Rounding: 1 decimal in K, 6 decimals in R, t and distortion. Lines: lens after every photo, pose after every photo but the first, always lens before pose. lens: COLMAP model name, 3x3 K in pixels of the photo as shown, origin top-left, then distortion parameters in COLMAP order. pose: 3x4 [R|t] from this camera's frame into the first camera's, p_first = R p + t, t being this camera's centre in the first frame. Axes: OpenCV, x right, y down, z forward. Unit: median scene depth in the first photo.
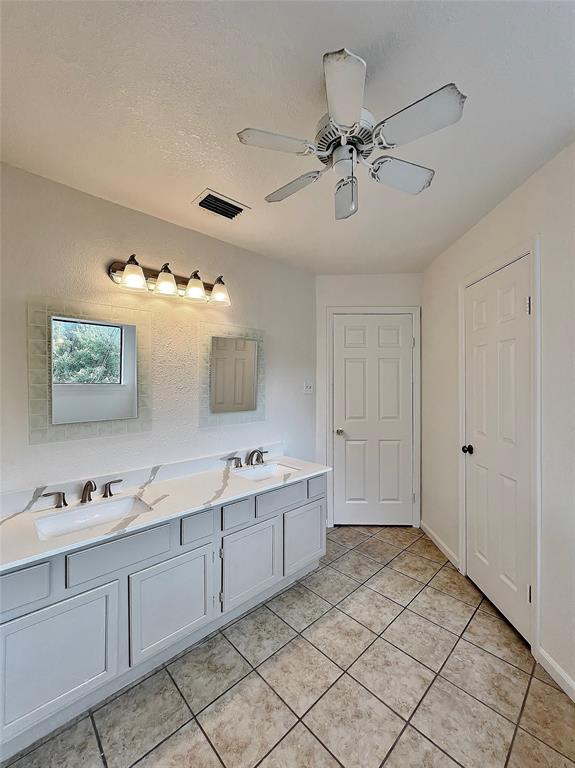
lens RADIAL K [[311.5, 0, 288.3], [0, 311.5, 383.8], [0, 0, 1]] dist [0.004485, -0.000014]
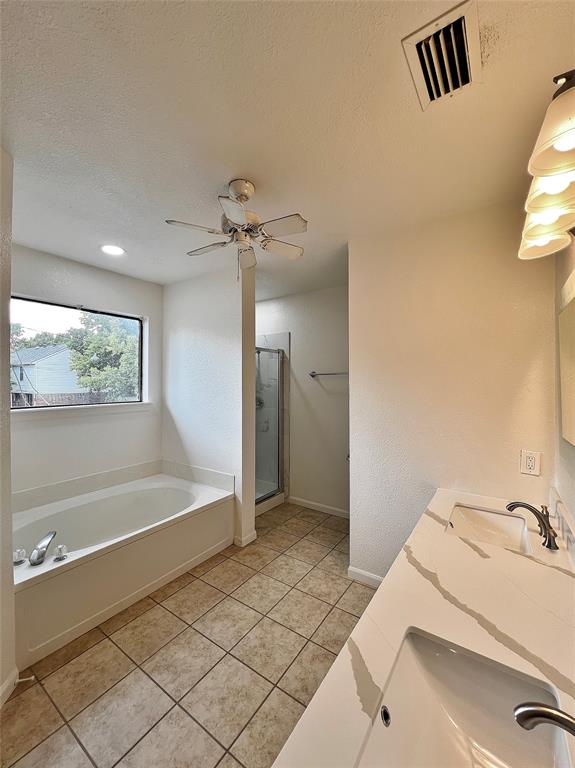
lens RADIAL K [[311.5, 0, 287.1], [0, 311.5, 381.7], [0, 0, 1]] dist [0.004485, -0.000014]
pose [[-0.978343, -0.002794, -0.206969, 0.217032], [-0.001368, 0.999974, -0.007033, -0.023050], [0.206984, -0.006598, -0.978322, 1.970542]]
